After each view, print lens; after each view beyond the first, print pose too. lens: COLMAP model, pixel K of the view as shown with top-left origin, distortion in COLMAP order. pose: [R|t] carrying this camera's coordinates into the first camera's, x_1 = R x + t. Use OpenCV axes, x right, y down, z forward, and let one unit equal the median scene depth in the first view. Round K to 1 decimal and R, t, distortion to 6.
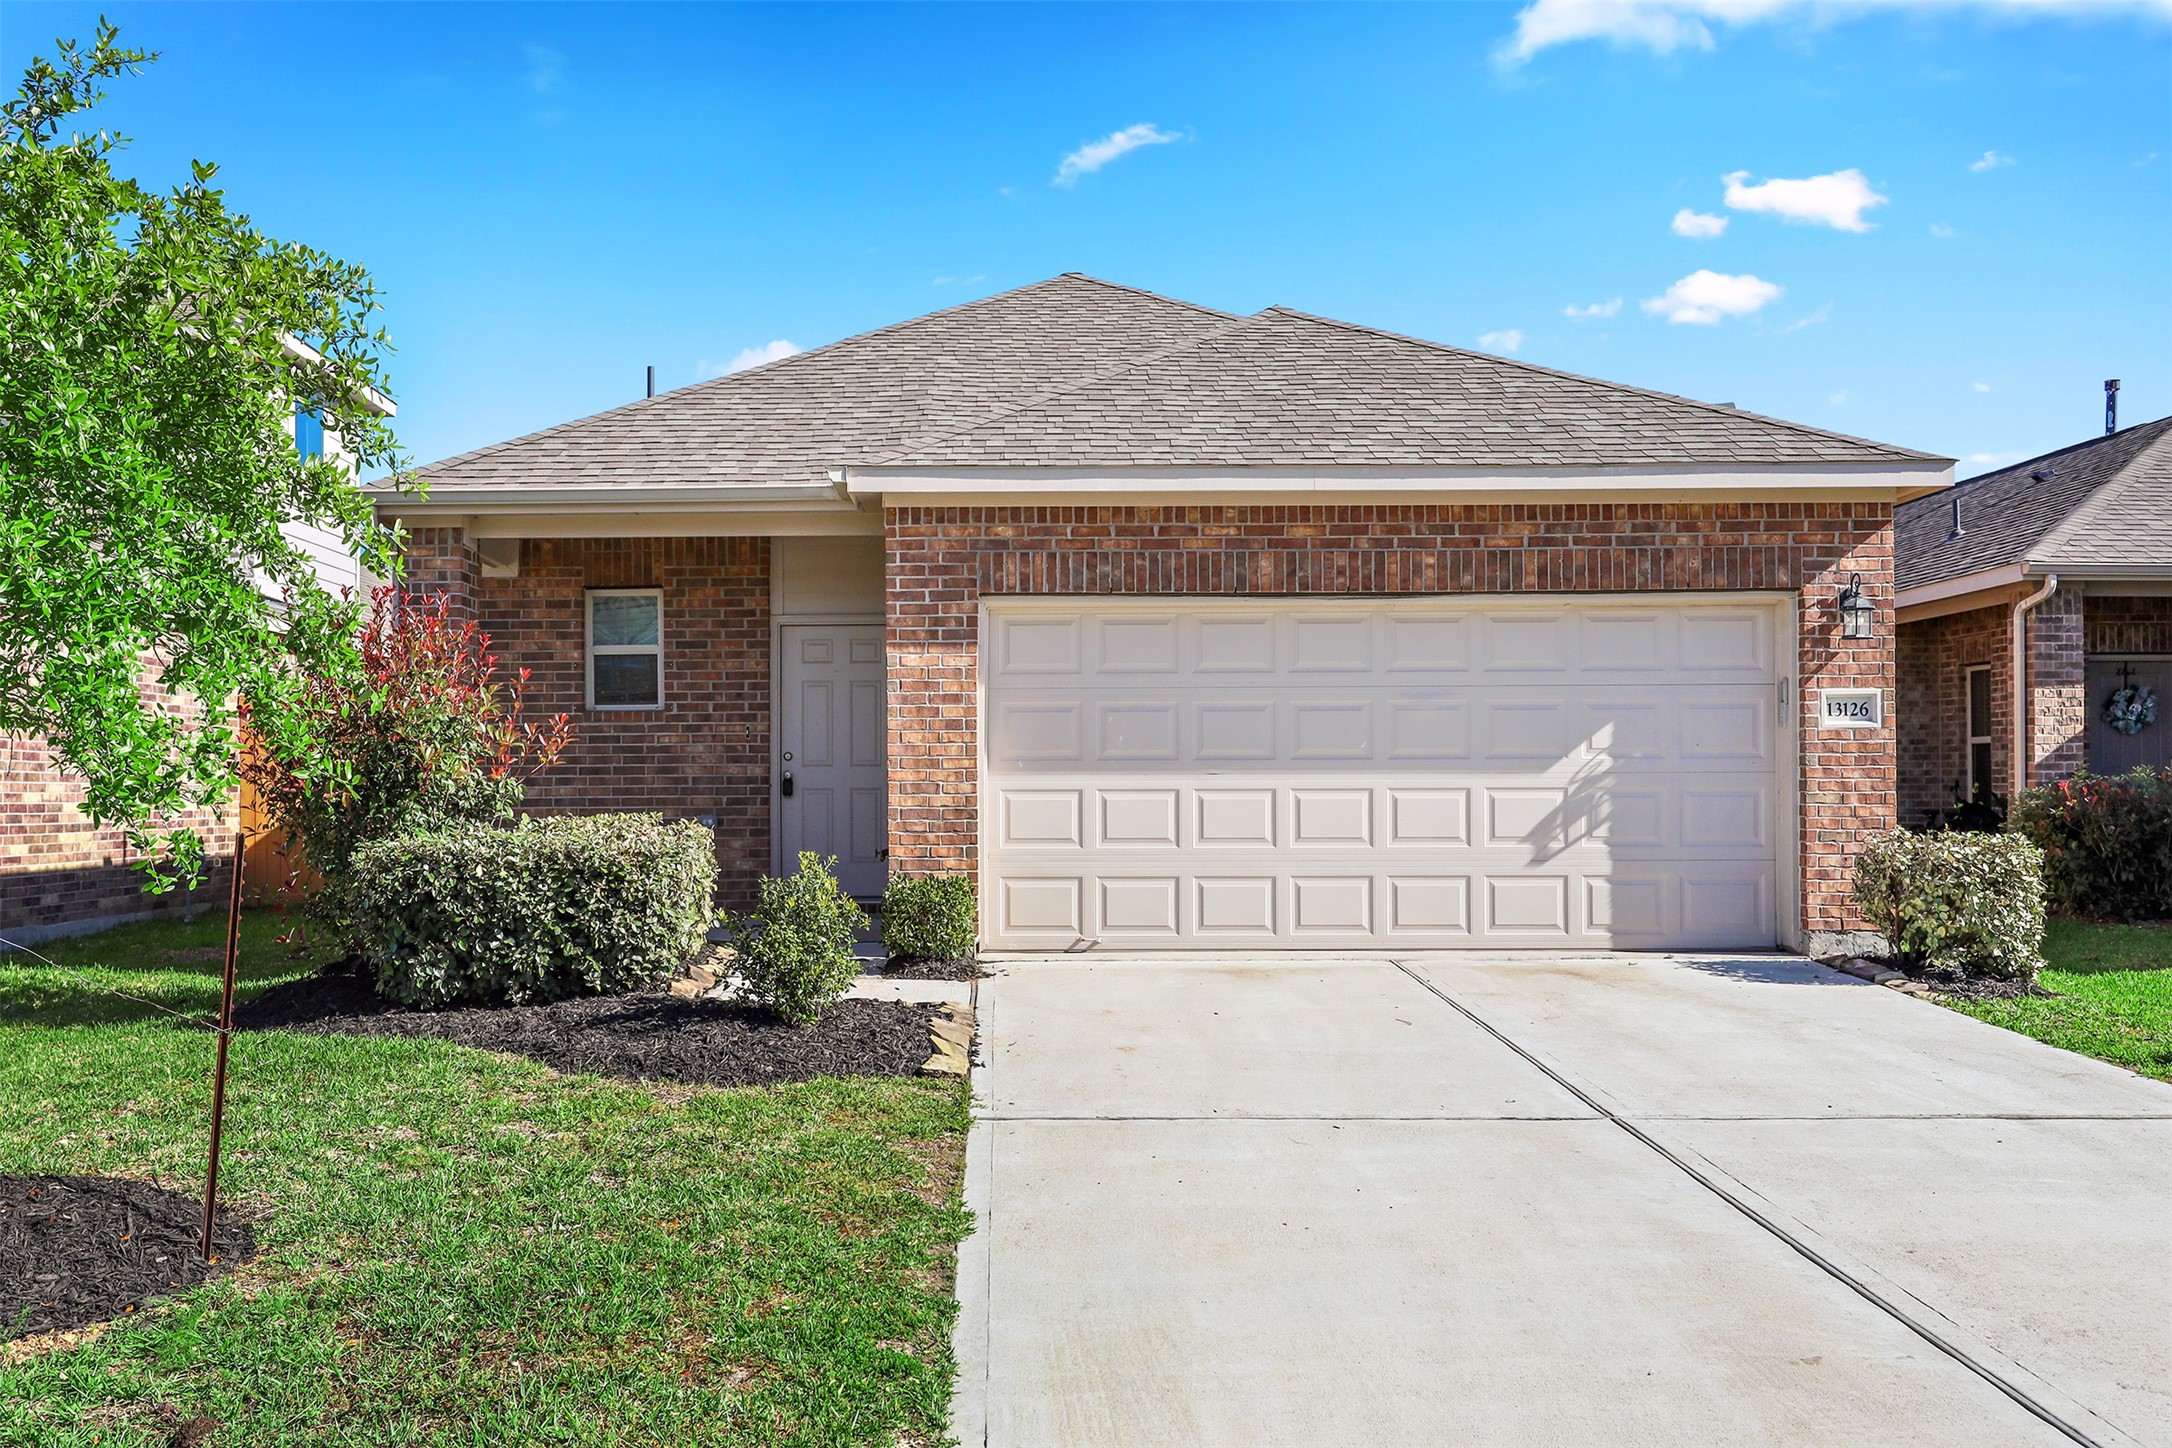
lens RADIAL K [[1615.1, 0, 783.1], [0, 1615.1, 796.1], [0, 0, 1]] dist [-0.001724, 0.001157]
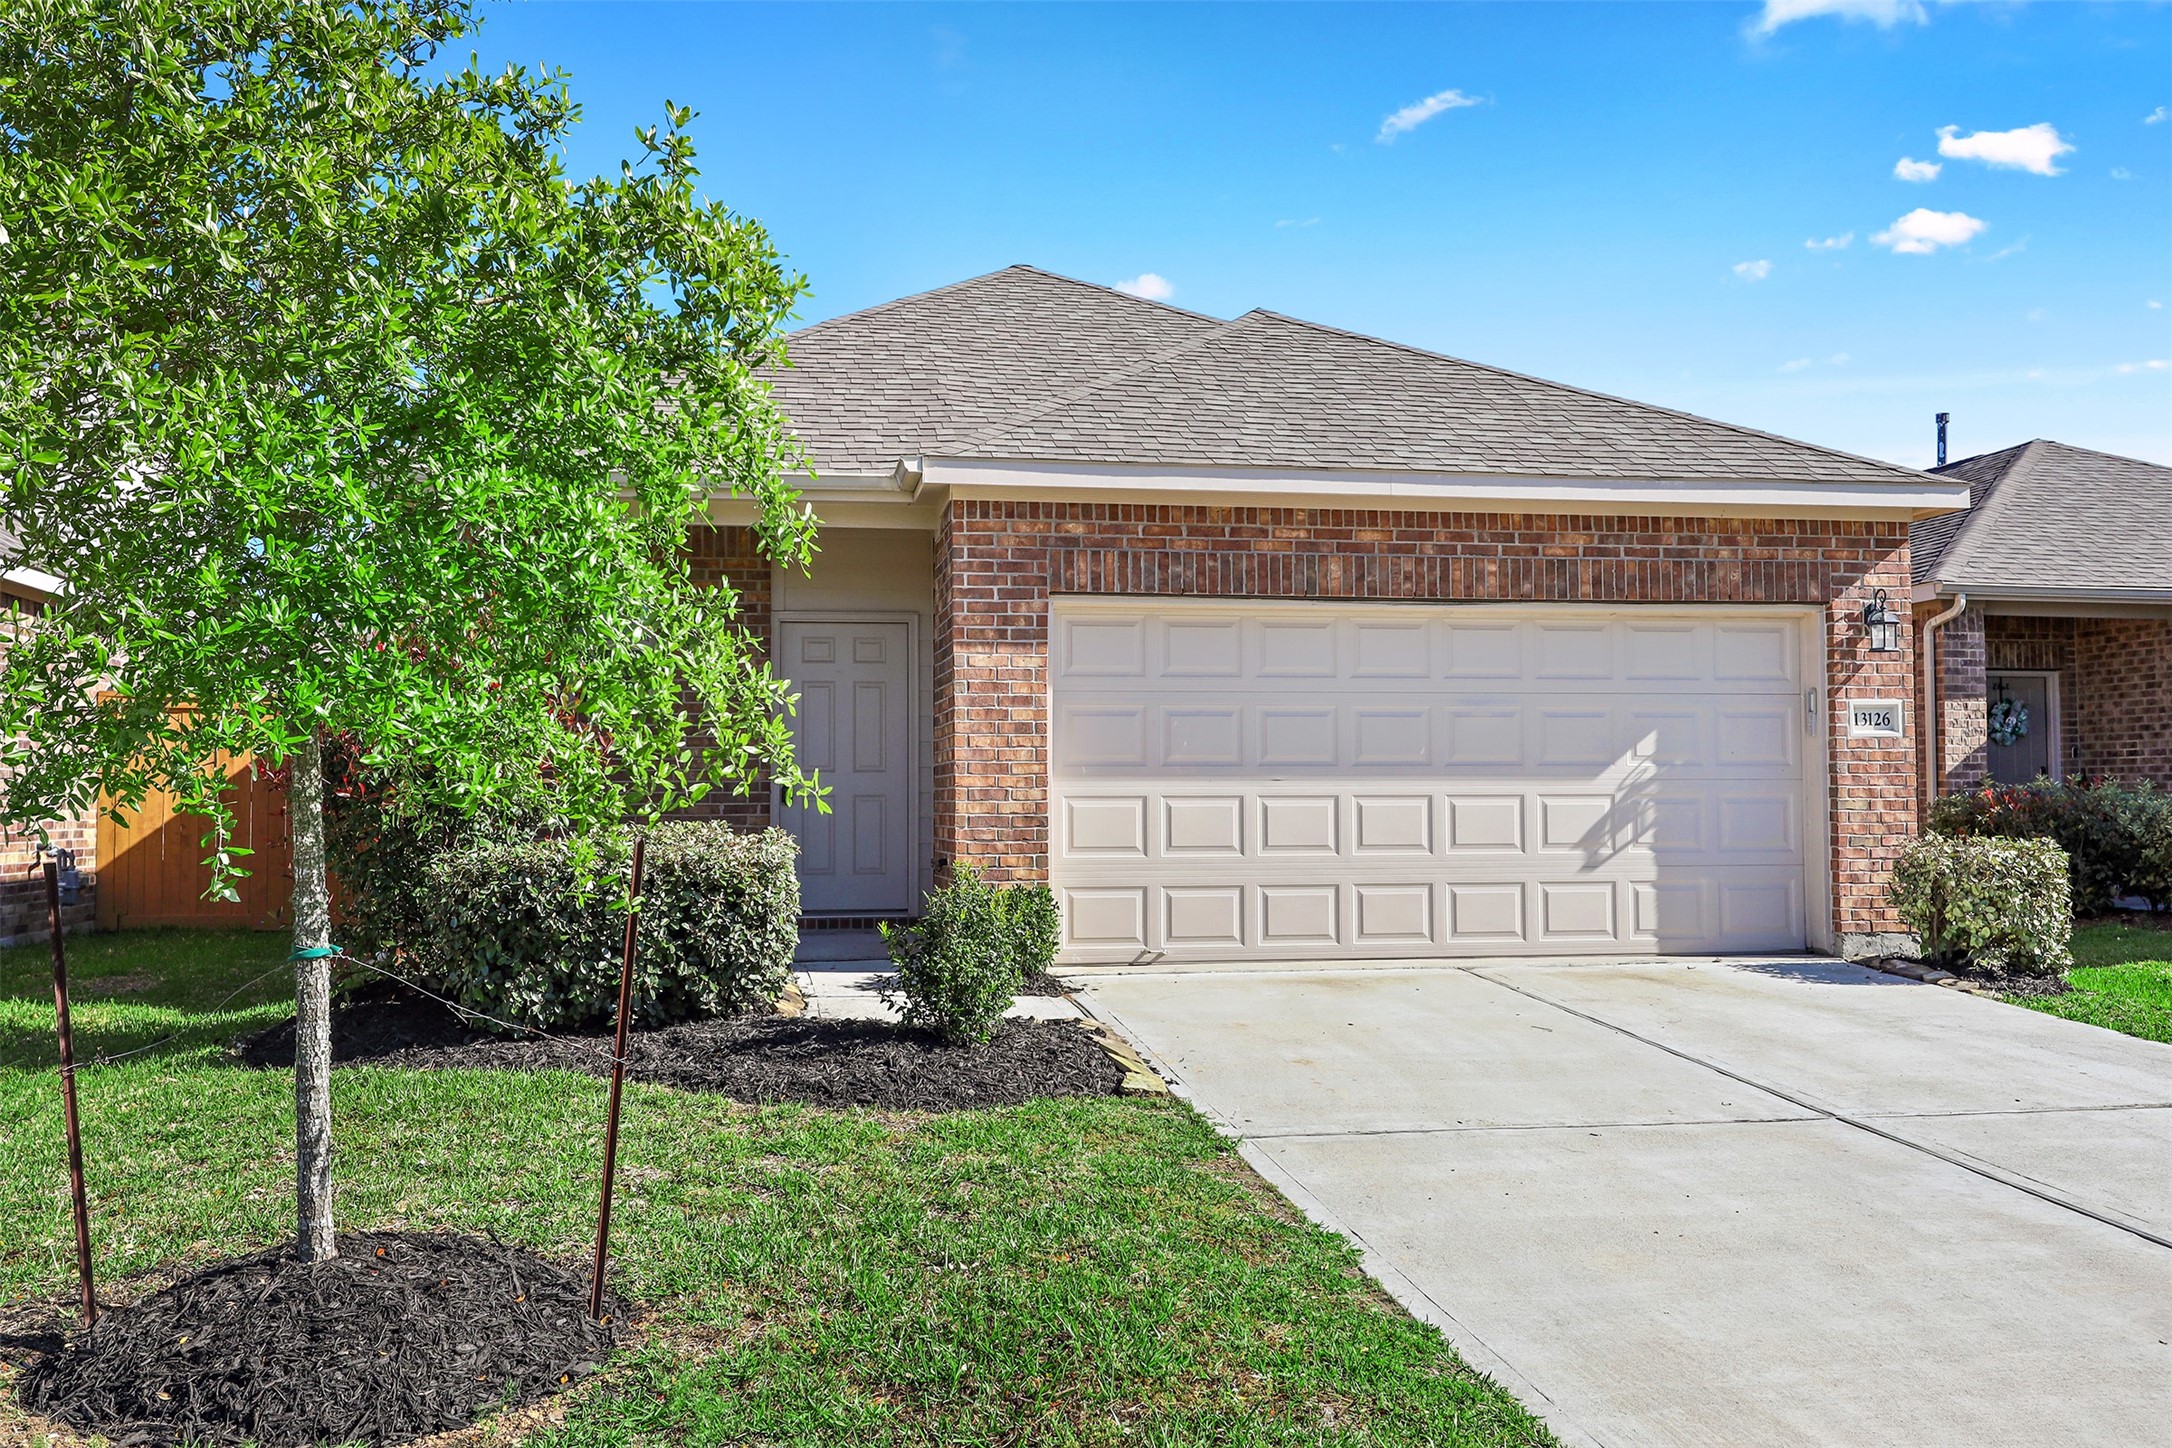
lens RADIAL K [[1713.4, 0, 832.1], [0, 1713.4, 760.0], [0, 0, 1]] dist [0.000903, 0.001646]
pose [[0.986976, 0.003943, 0.160818, -0.169704], [0.000363, 0.999642, -0.026737, 0.001690], [-0.160866, 0.026447, 0.986622, 0.017395]]
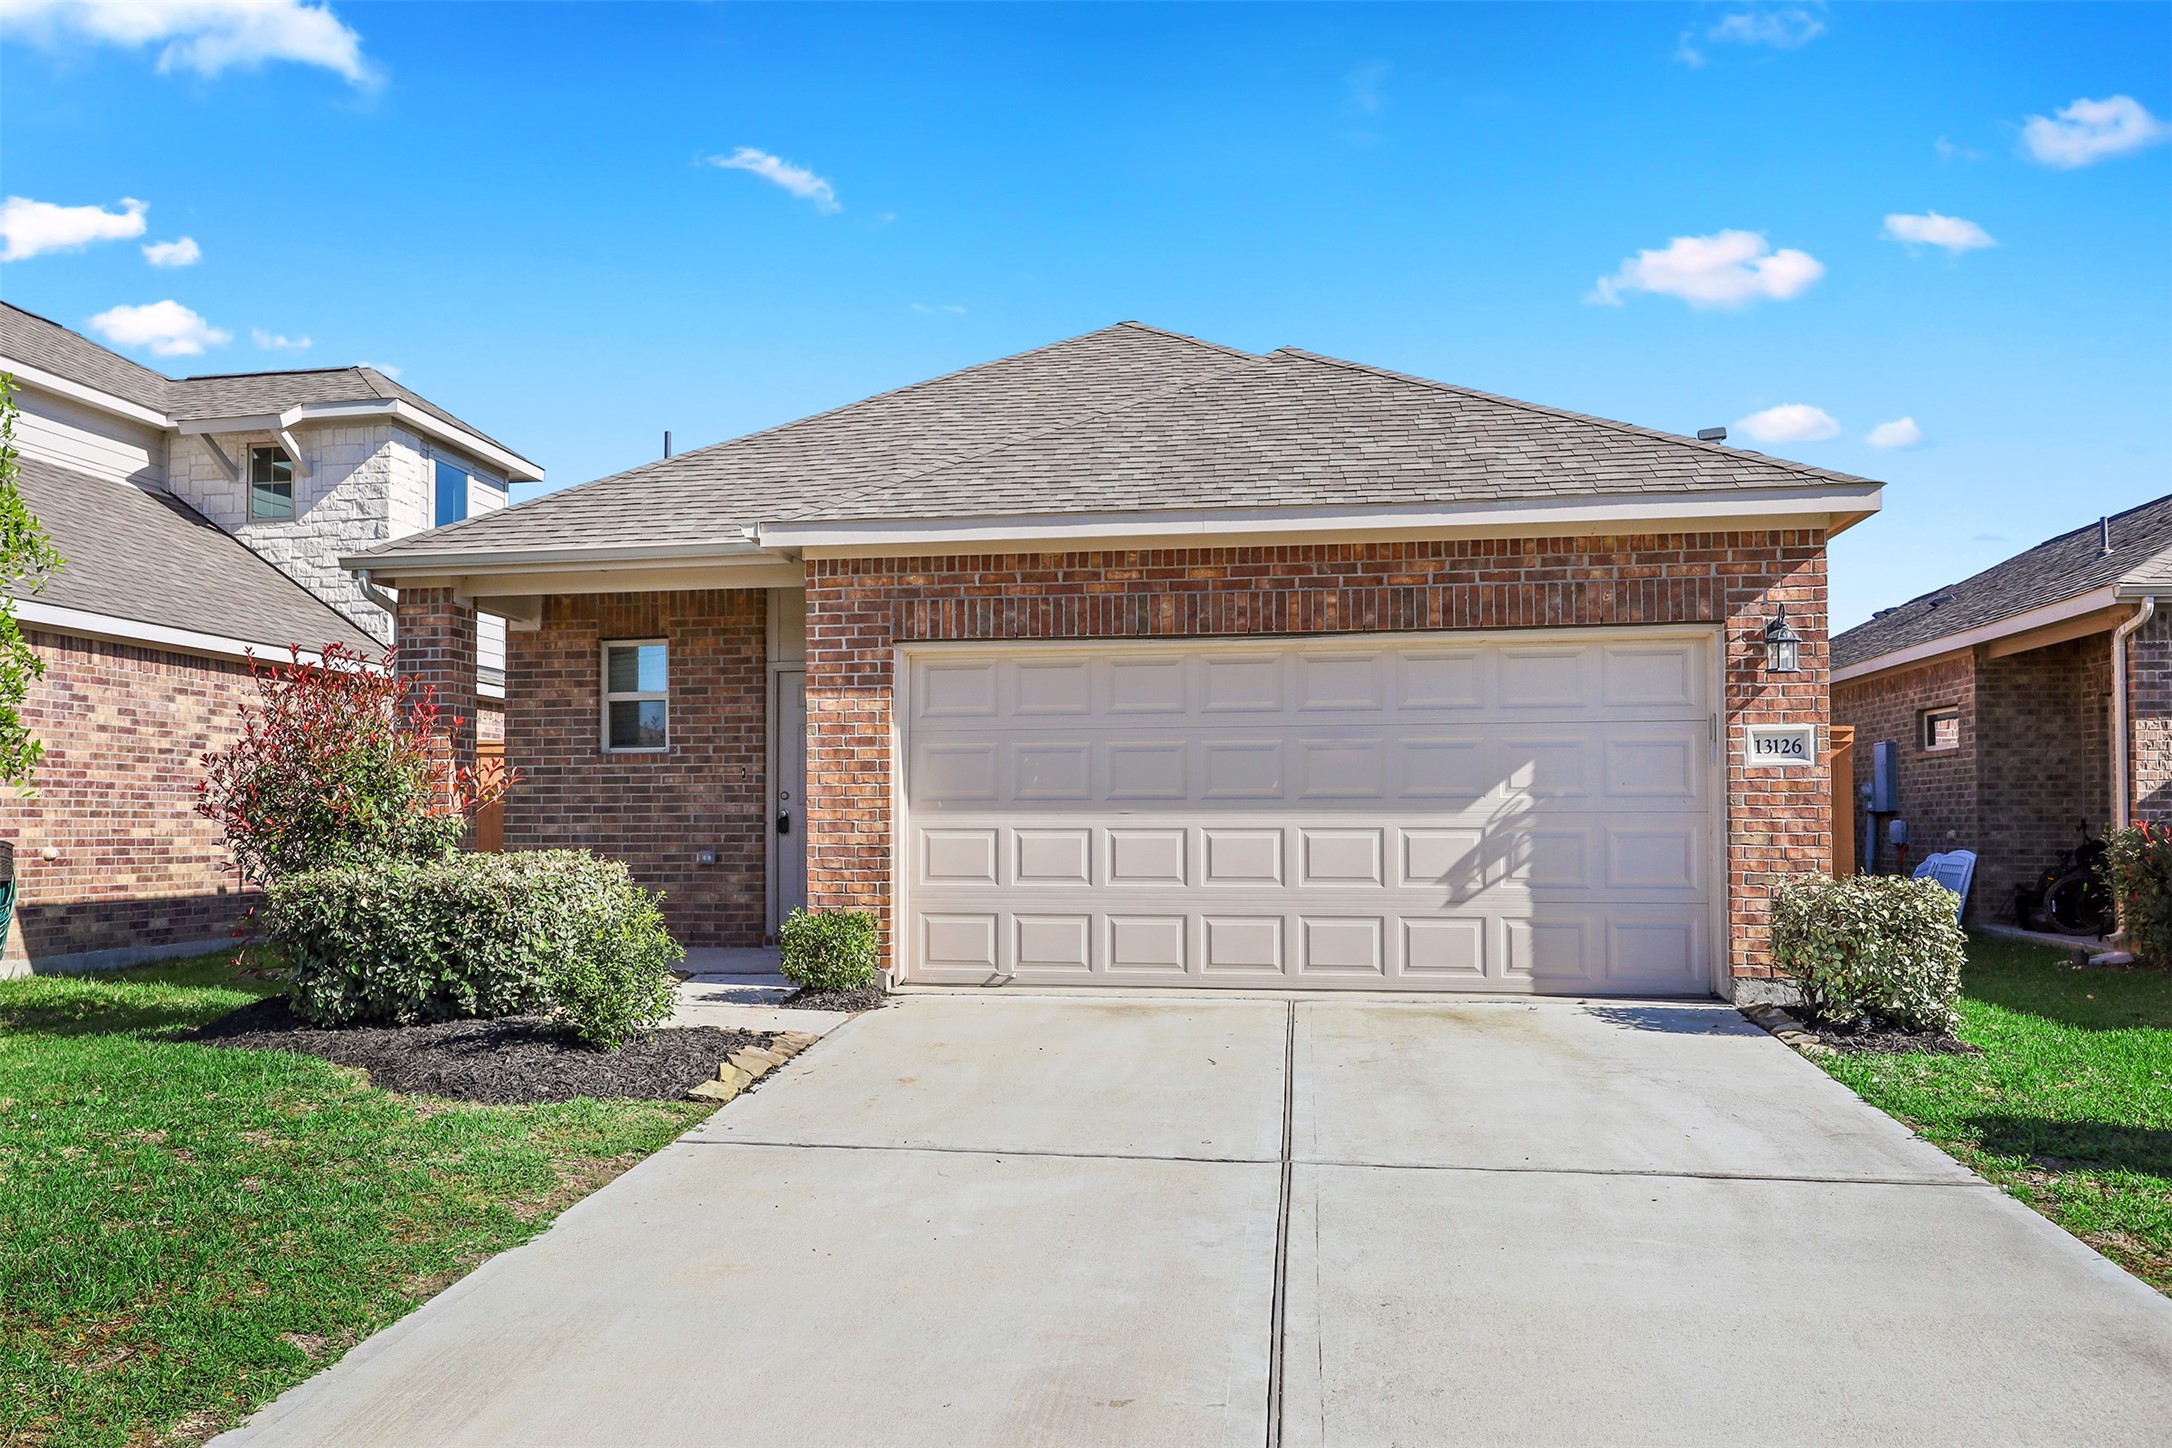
lens RADIAL K [[1551.6, 0, 793.2], [0, 1551.6, 812.4], [0, 0, 1]] dist [-0.000281, -0.000837]
pose [[0.987486, 0.000450, -0.157704, 0.216273], [-0.002277, 0.999932, -0.011401, -0.002760], [0.157689, 0.011618, 0.987421, 0.002549]]
